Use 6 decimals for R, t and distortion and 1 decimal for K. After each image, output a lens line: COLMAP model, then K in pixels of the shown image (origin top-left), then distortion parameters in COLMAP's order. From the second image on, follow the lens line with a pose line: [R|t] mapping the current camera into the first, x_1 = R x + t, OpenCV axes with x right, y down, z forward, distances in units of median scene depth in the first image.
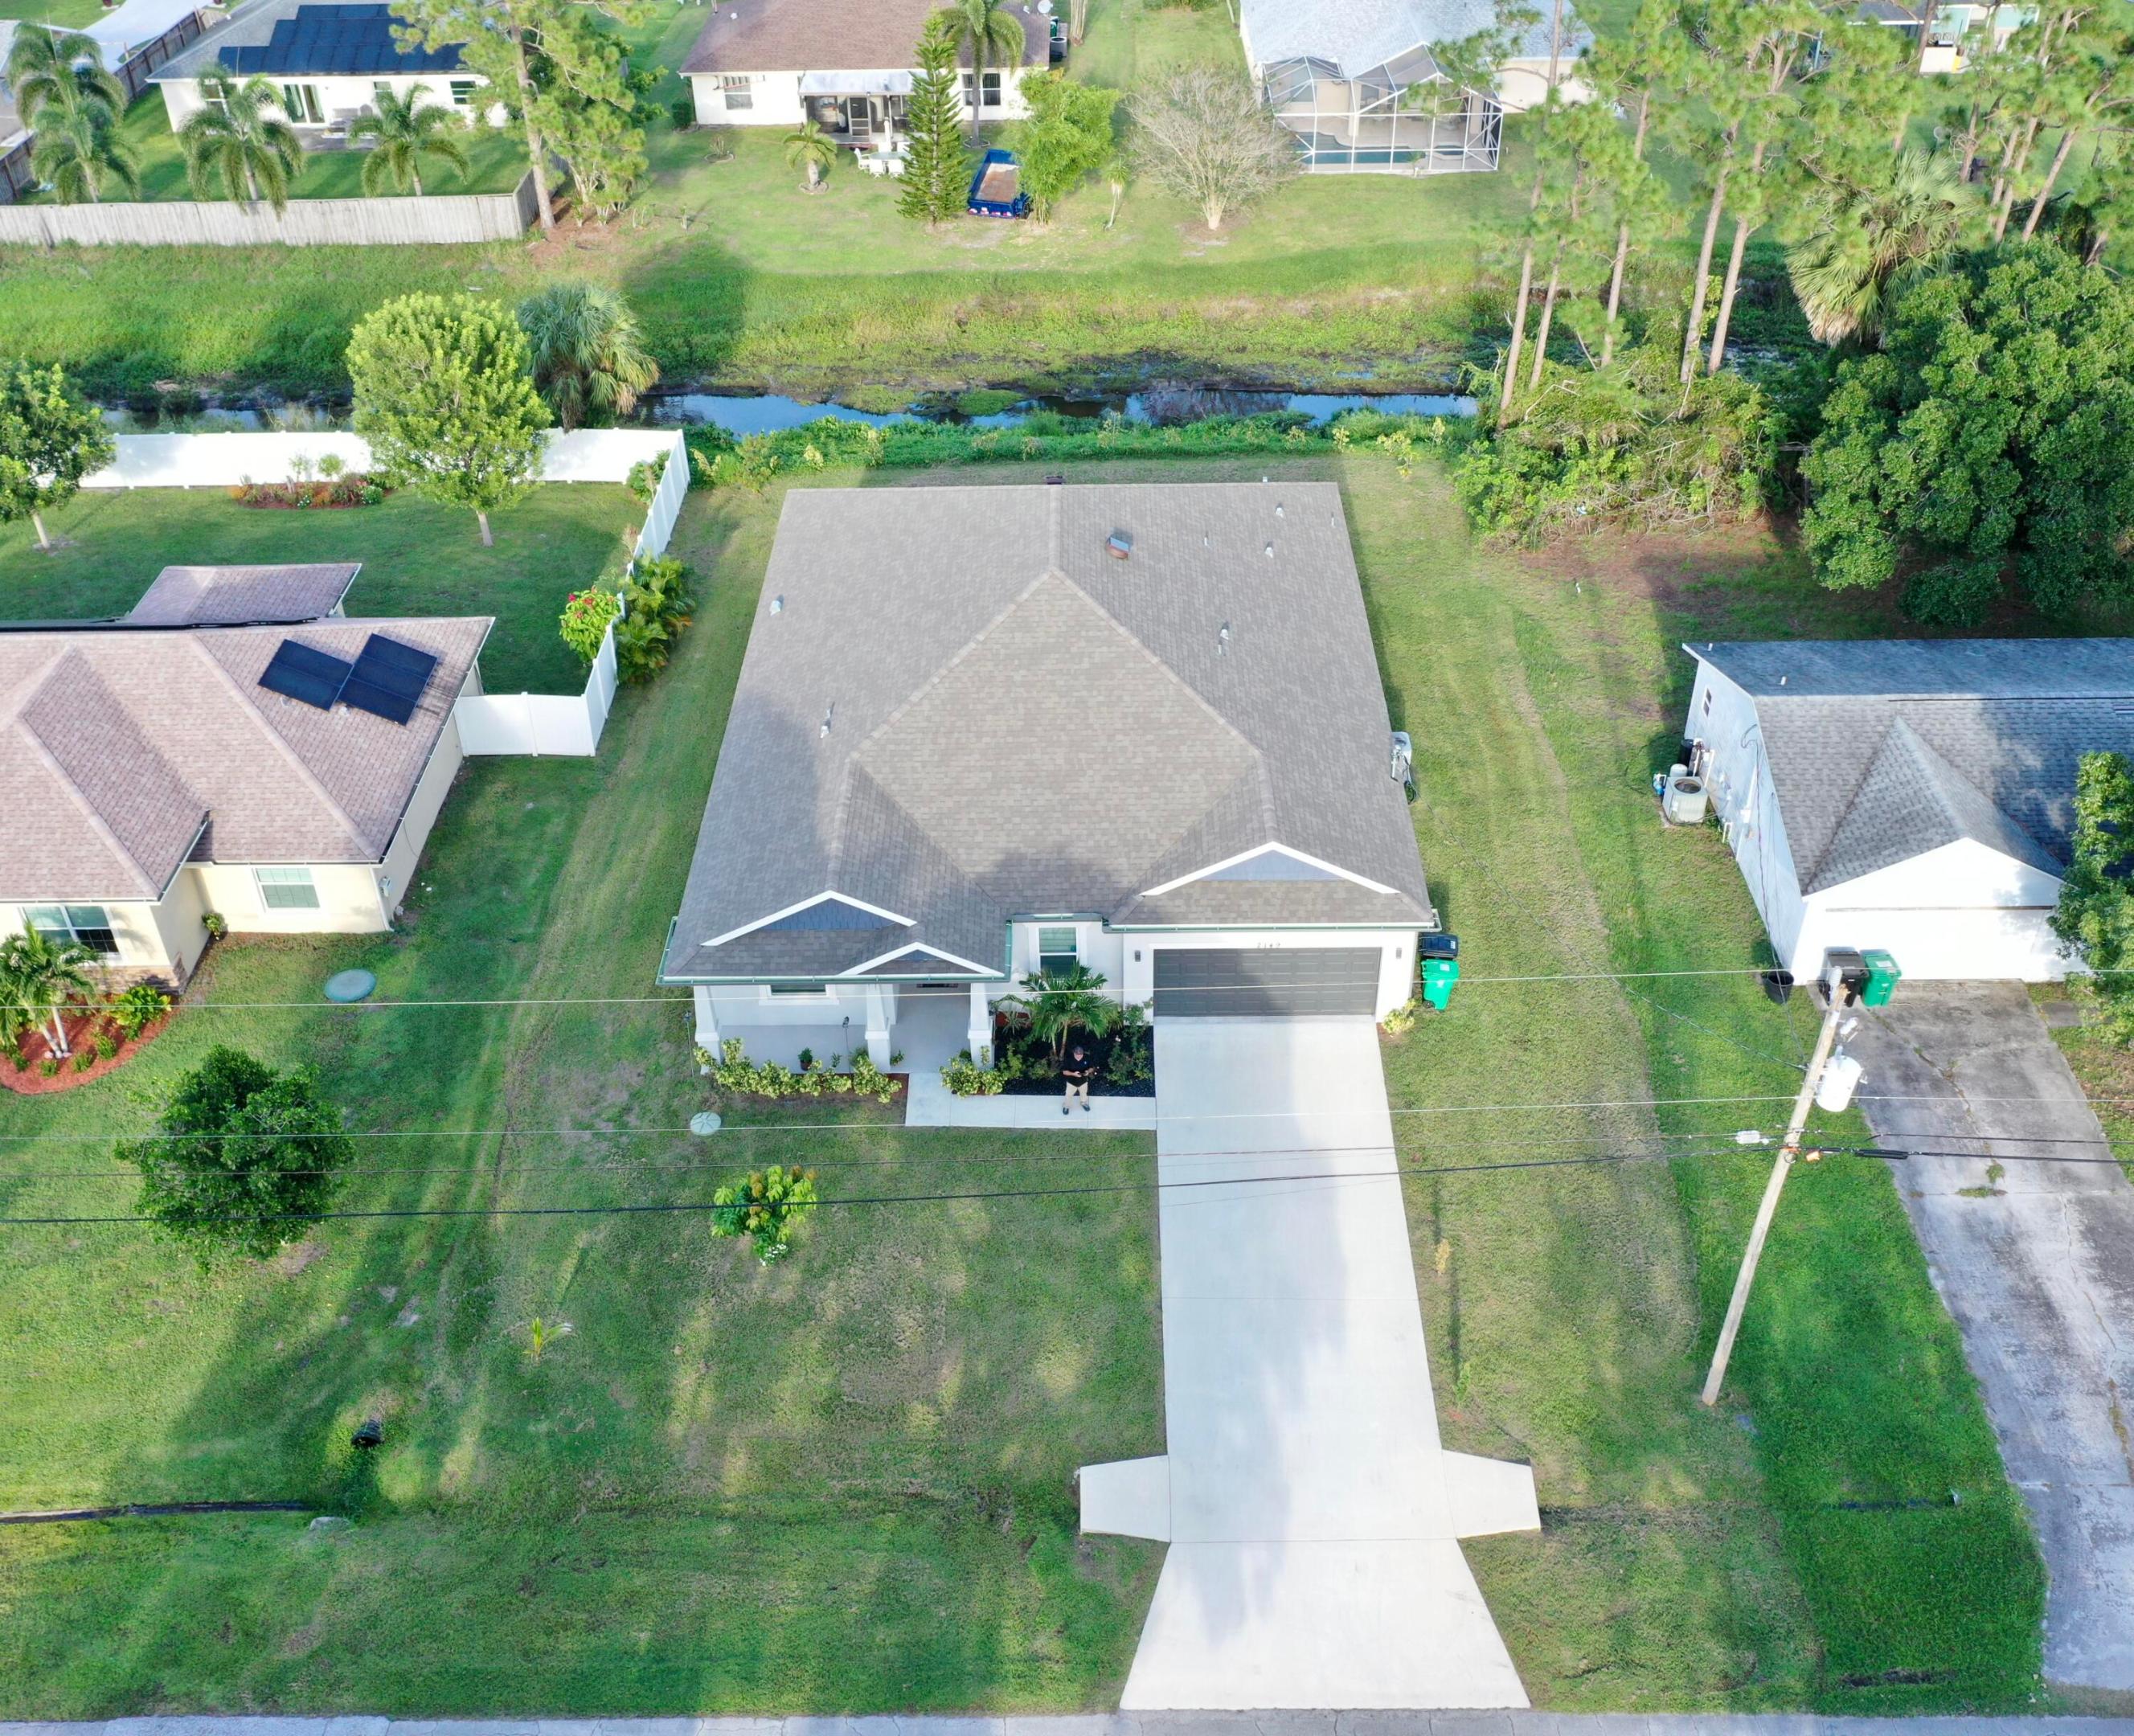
lens RADIAL K [[1977.0, 0, 1070.7], [0, 1977.0, 869.6], [0, 0, 1]] dist [0.005964, 0.000000]
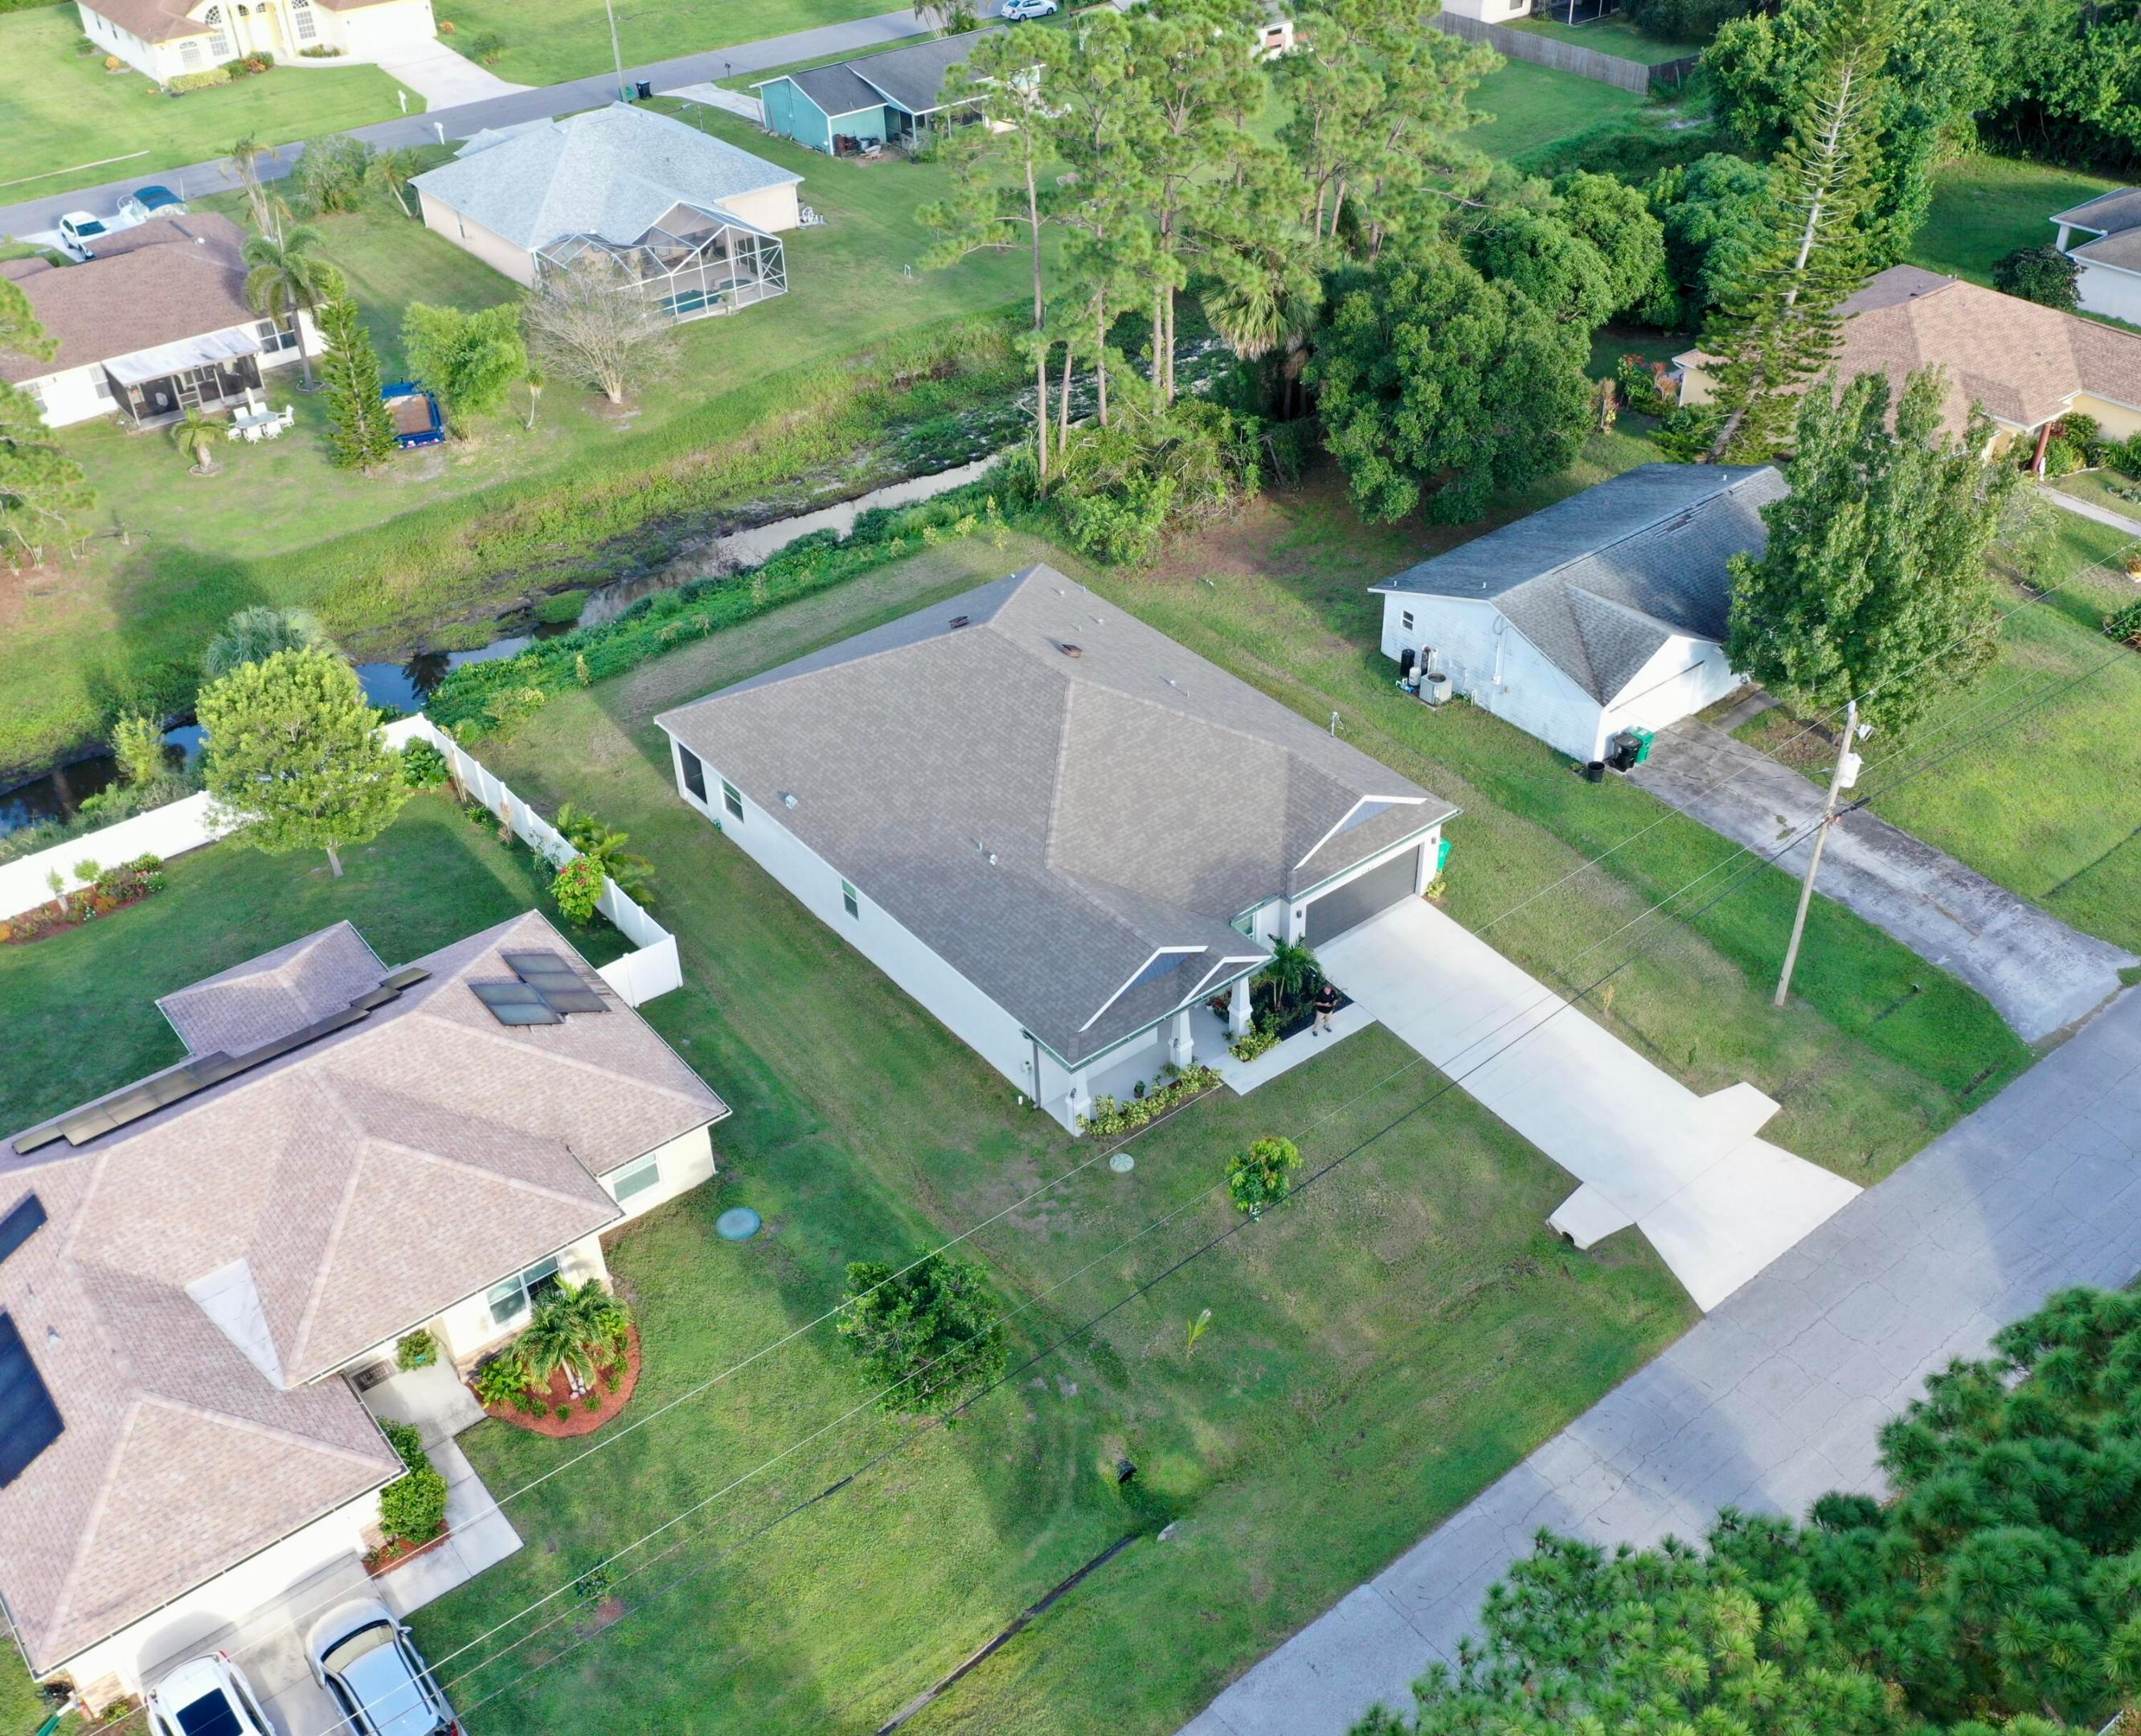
lens RADIAL K [[1983.6, 0, 1070.5], [0, 1983.6, 868.3], [0, 0, 1]] dist [0.005964, 0.000000]
pose [[0.787207, -0.377898, 0.487338, -0.759208], [0.388639, 0.917577, 0.083743, -0.163460], [-0.478816, 0.123476, 0.869189, -0.109544]]
